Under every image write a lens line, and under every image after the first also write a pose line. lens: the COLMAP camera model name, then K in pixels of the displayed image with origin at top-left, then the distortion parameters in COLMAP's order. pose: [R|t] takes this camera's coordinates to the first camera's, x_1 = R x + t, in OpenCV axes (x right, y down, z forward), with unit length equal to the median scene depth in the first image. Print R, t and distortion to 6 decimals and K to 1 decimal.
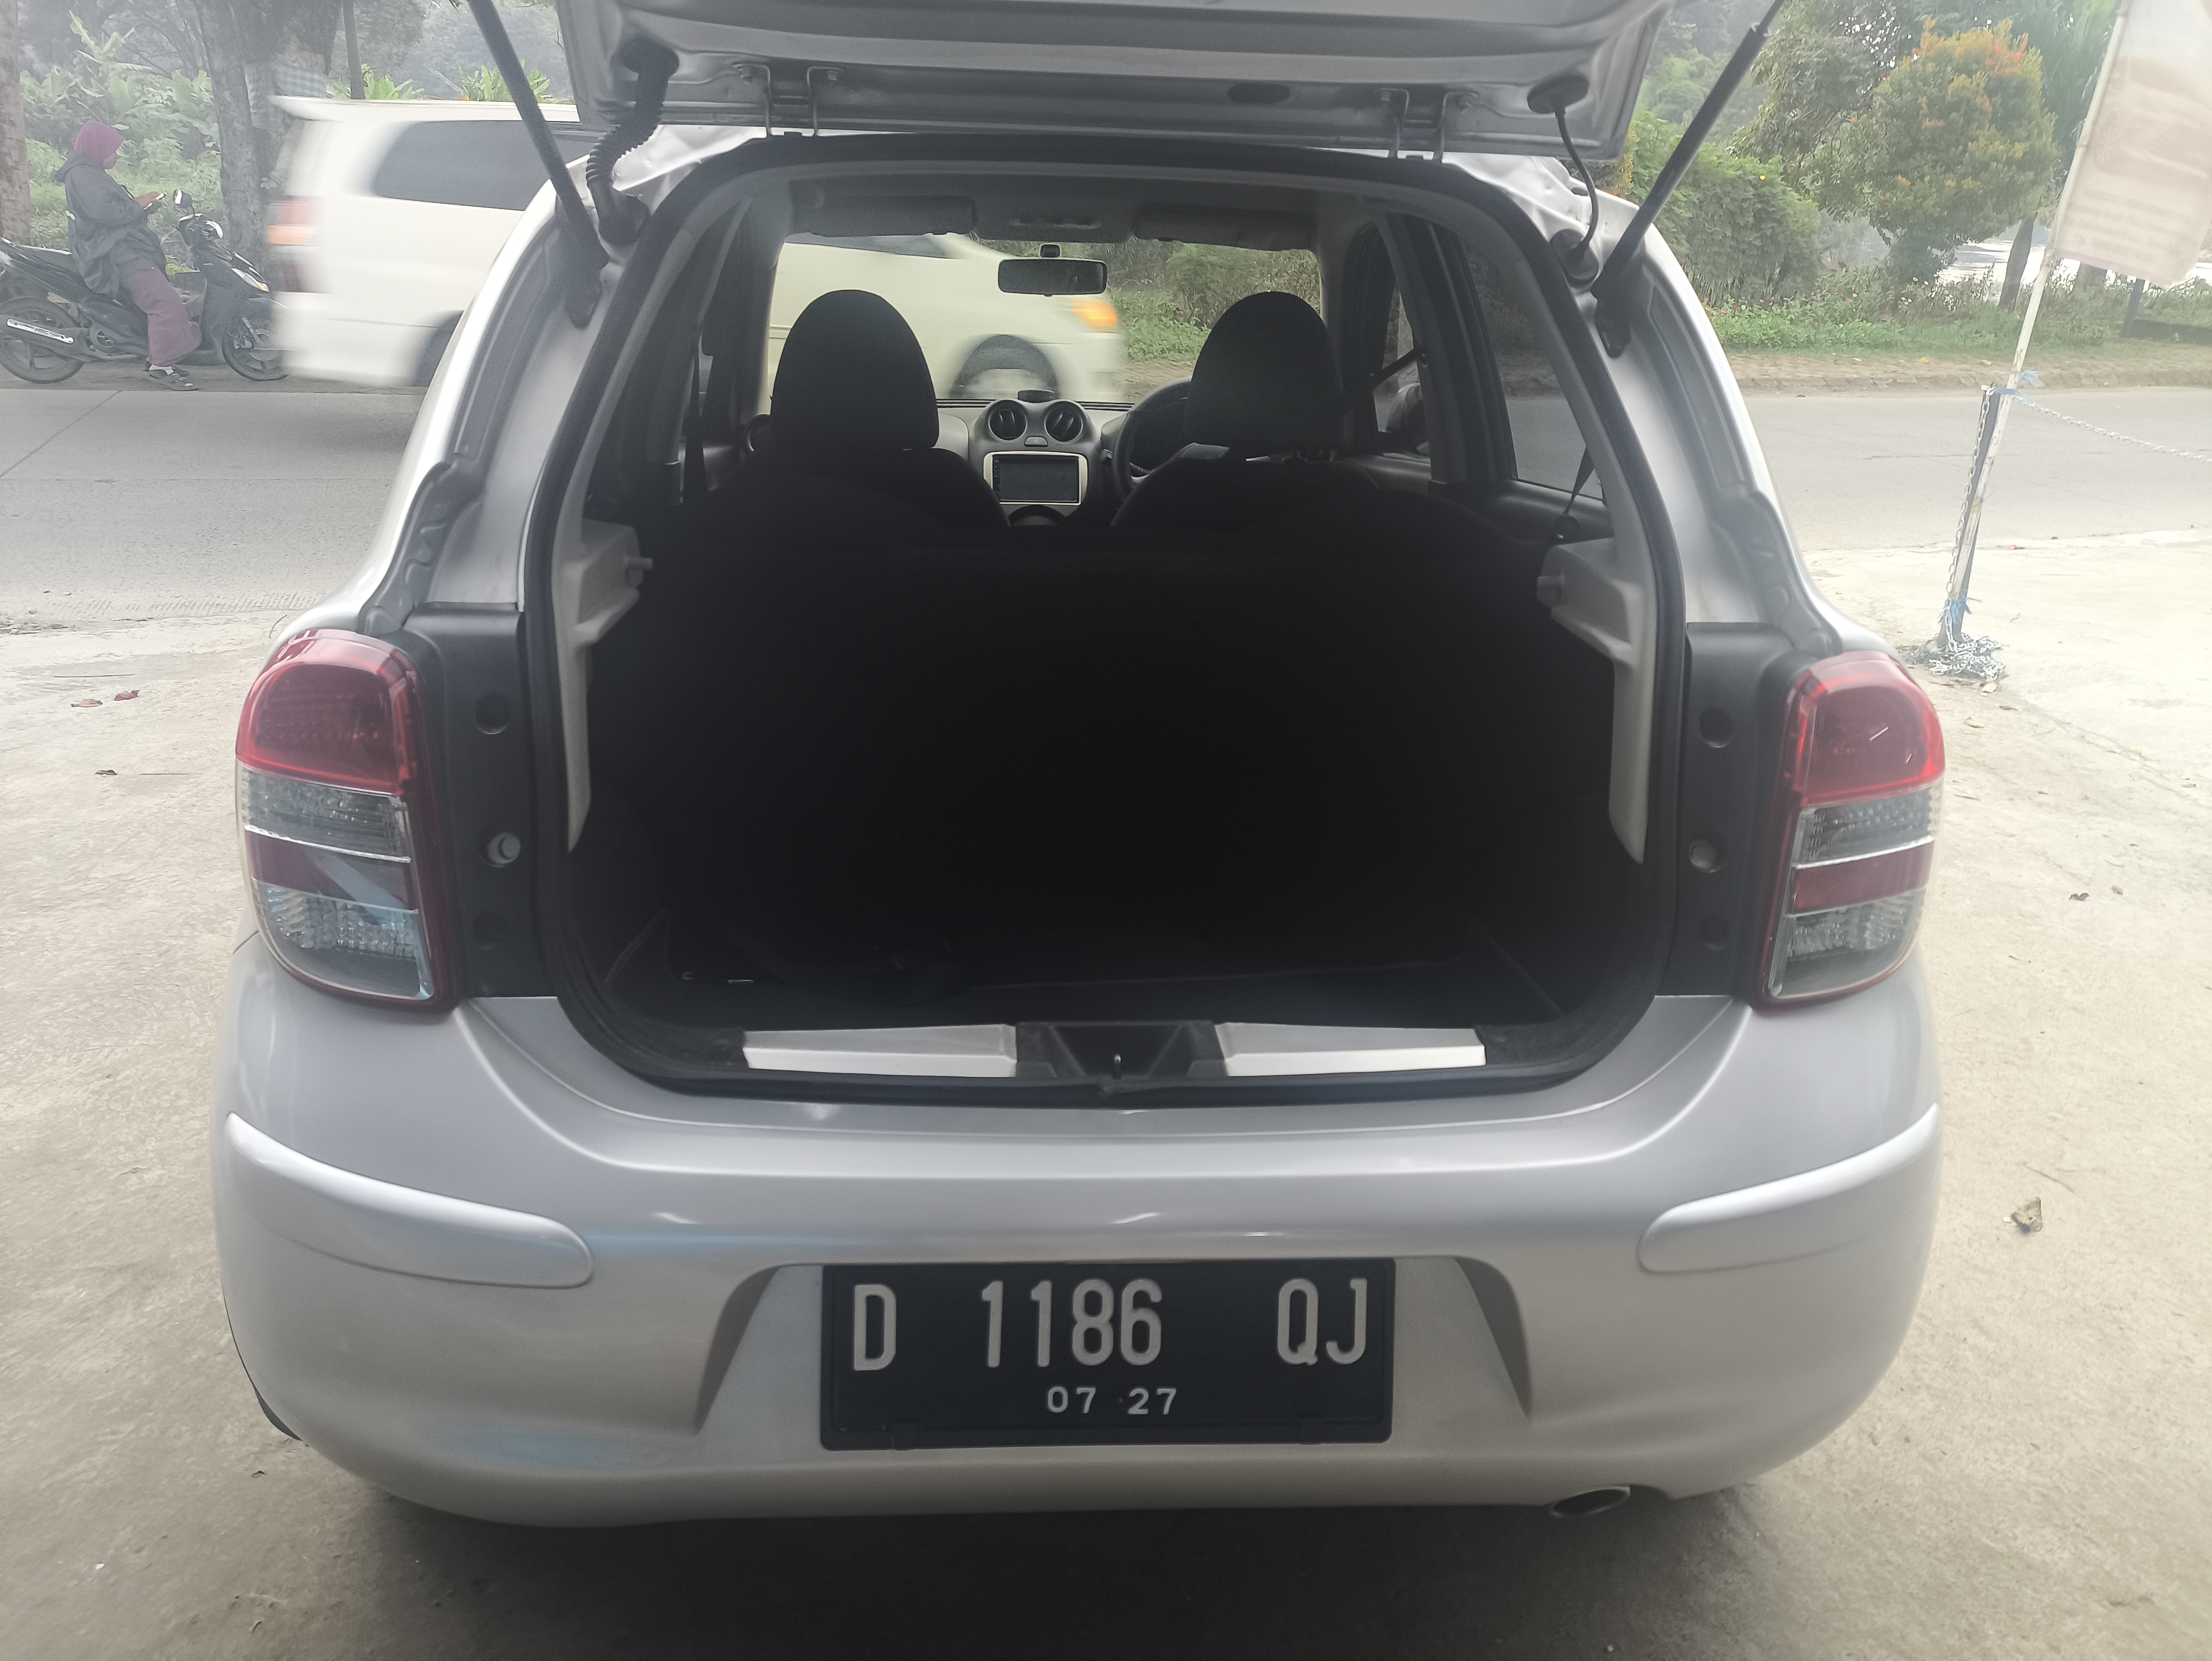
lens RADIAL K [[1583.1, 0, 1125.7], [0, 1583.1, 824.8], [0, 0, 1]] dist [-0.002050, 0.000000]
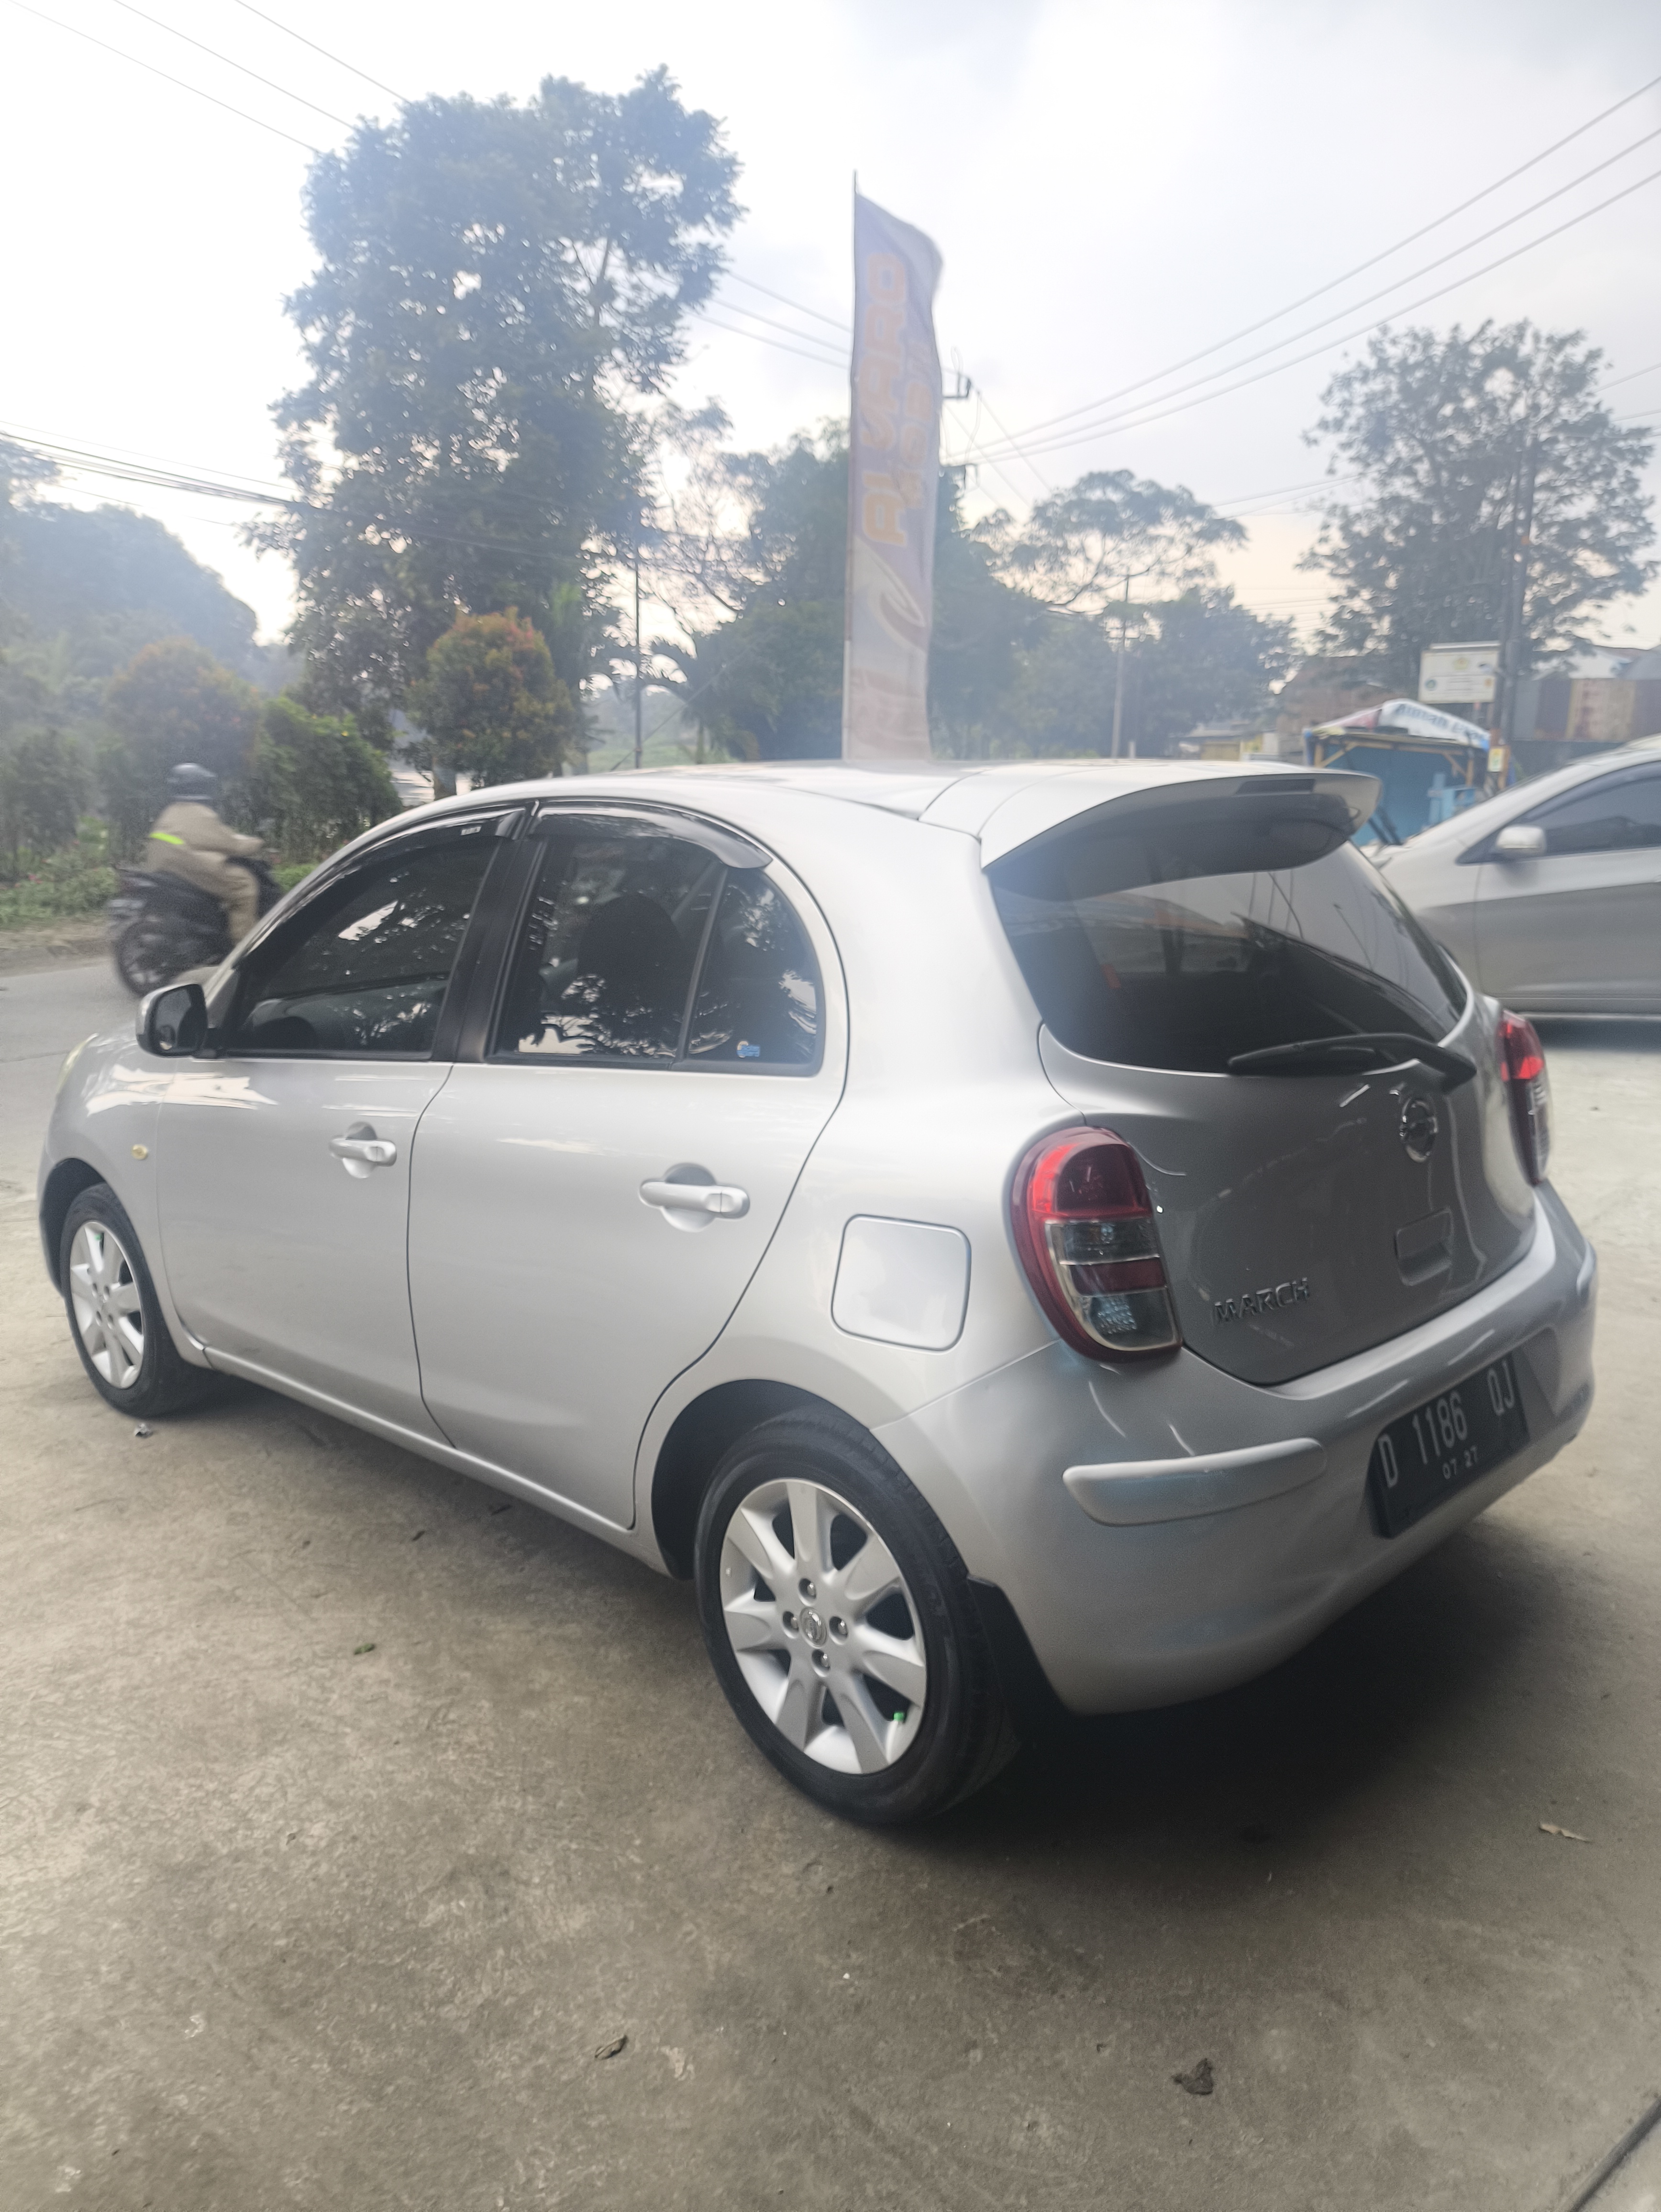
lens RADIAL K [[1577.5, 0, 830.5], [0, 1577.5, 1106.0], [0, 0, 1]] dist [0.003169, -0.036858]
pose [[0.751409, -0.167710, 0.638168, -1.405849], [0.261549, 0.963638, -0.054718, -0.102150], [-0.605786, 0.208028, 0.767950, -0.025513]]
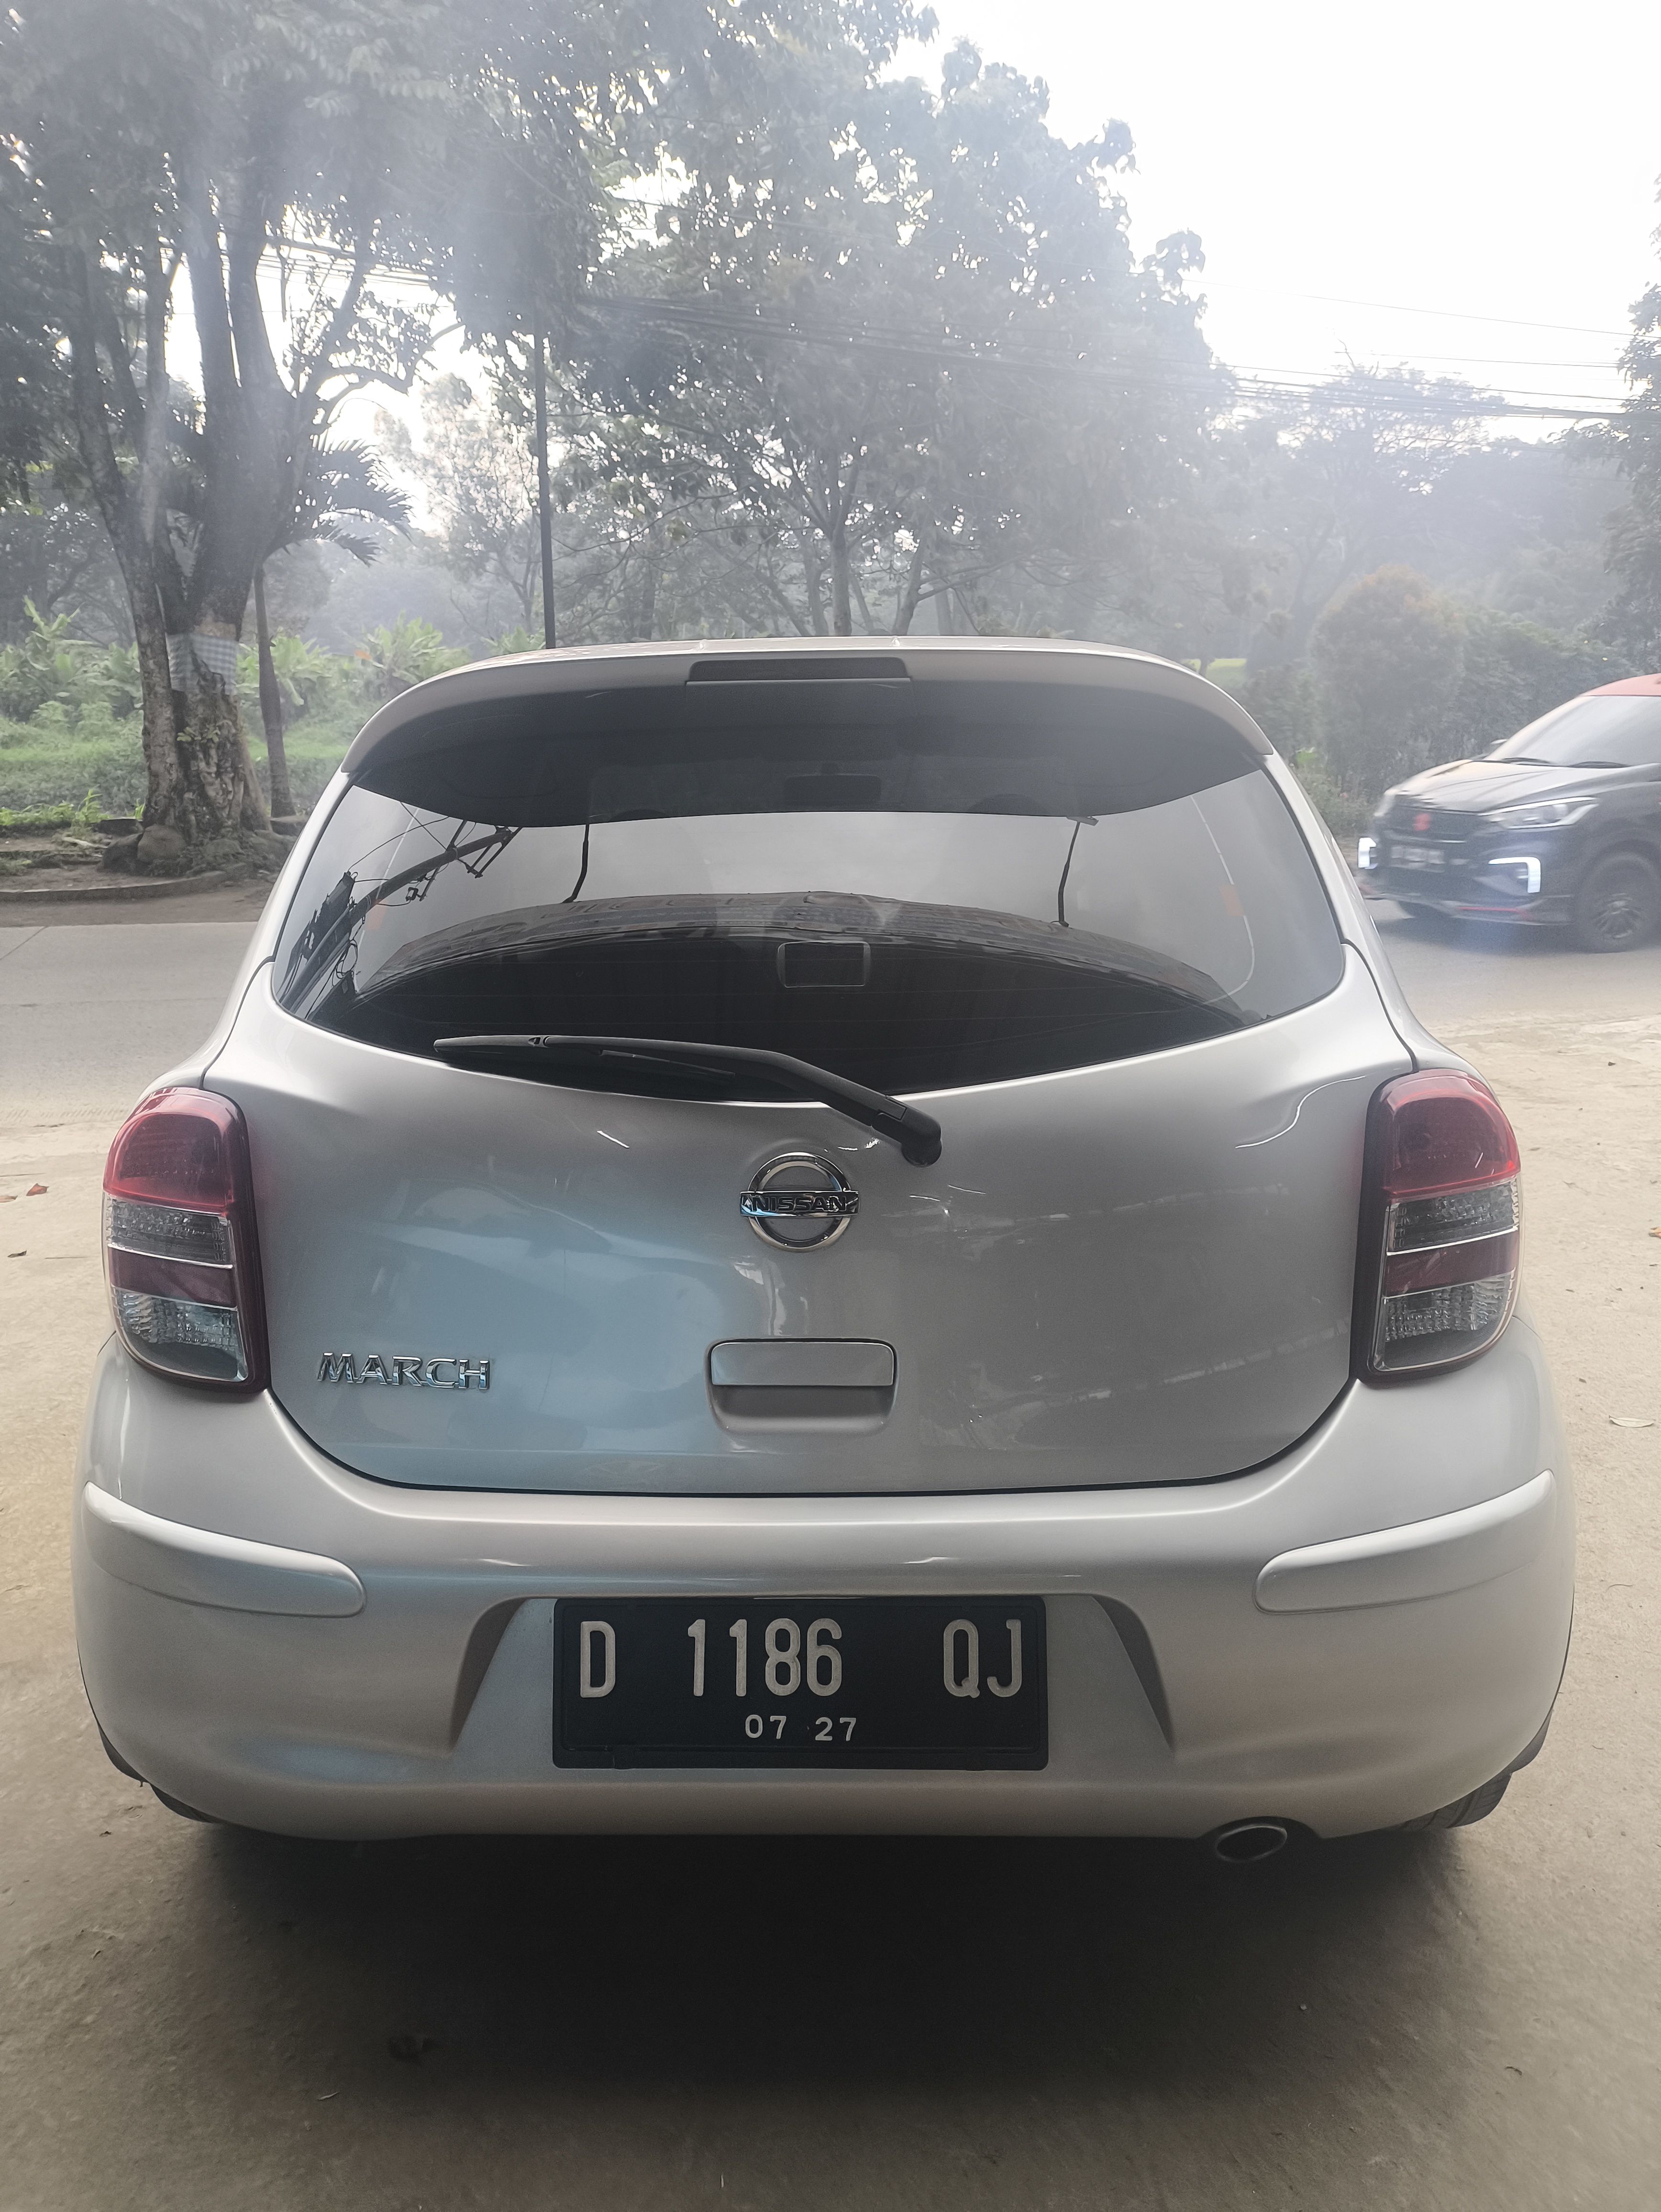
lens RADIAL K [[1577.5, 0, 830.5], [0, 1577.5, 1106.0], [0, 0, 1]] dist [0.003169, -0.036858]
pose [[0.994953, -0.028080, -0.096336, 0.117657], [0.015159, 0.991090, -0.132325, 0.057910], [0.099193, 0.130197, 0.986514, -0.164176]]
